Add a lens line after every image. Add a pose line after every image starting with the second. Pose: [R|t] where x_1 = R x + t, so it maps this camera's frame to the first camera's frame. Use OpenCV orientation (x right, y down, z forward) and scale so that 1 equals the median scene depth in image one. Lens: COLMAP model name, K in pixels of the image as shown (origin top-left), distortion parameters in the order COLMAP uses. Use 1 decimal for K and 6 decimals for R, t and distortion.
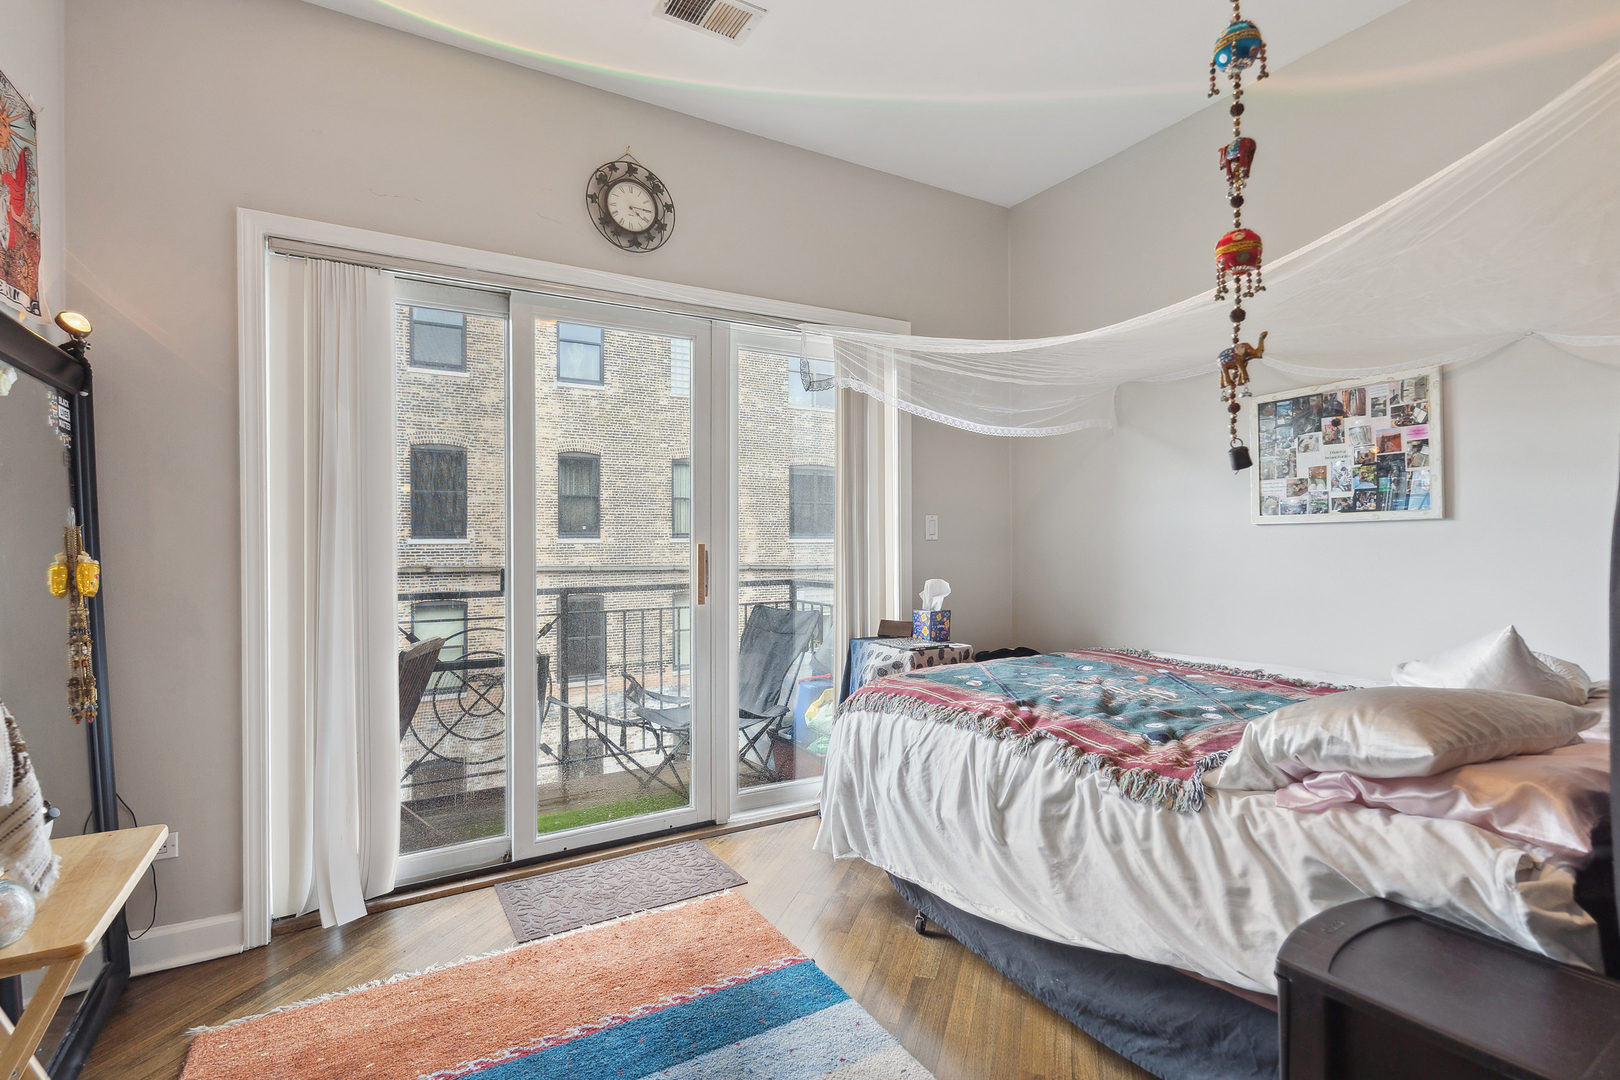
lens RADIAL K [[726.2, 0, 806.3], [0, 726.2, 599.3], [0, 0, 1]] dist [-0.000055, 0.000123]
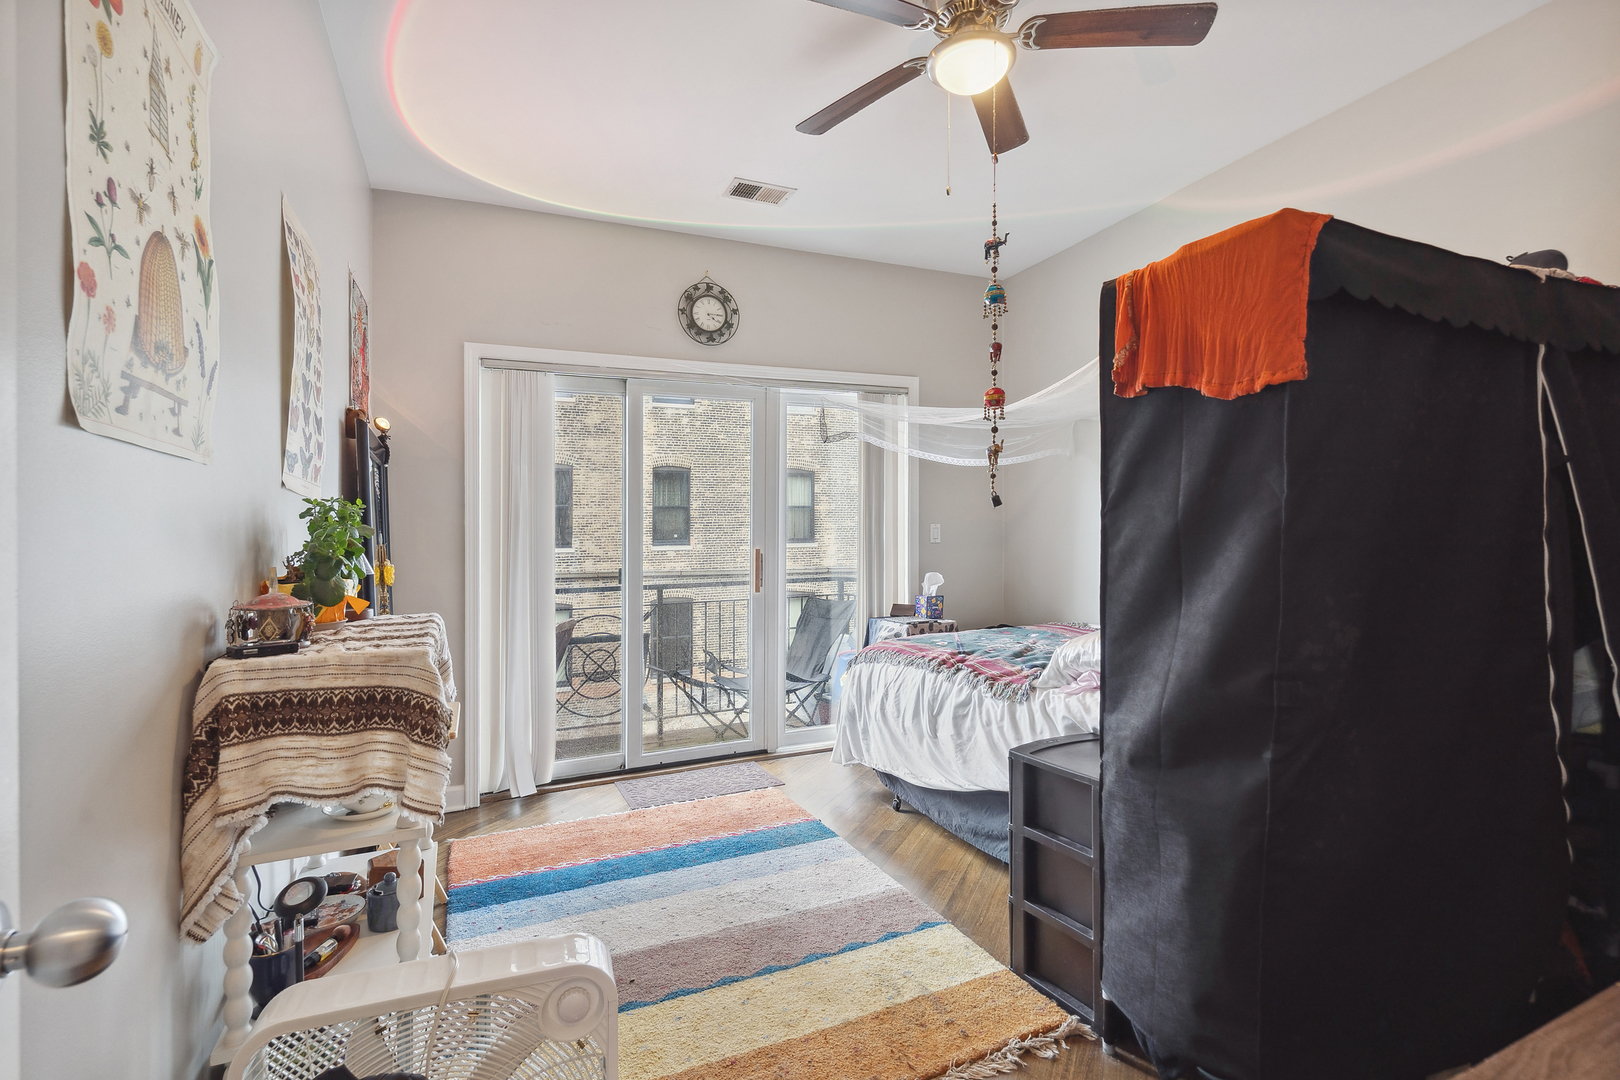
lens RADIAL K [[758.2, 0, 810.8], [0, 758.2, 550.8], [0, 0, 1]] dist [-0.001041, 0.000045]
pose [[0.992693, -0.016058, -0.119598, 0.151588], [0.007396, 0.997340, -0.072518, 0.039234], [0.120444, 0.071103, 0.990170, -0.492540]]
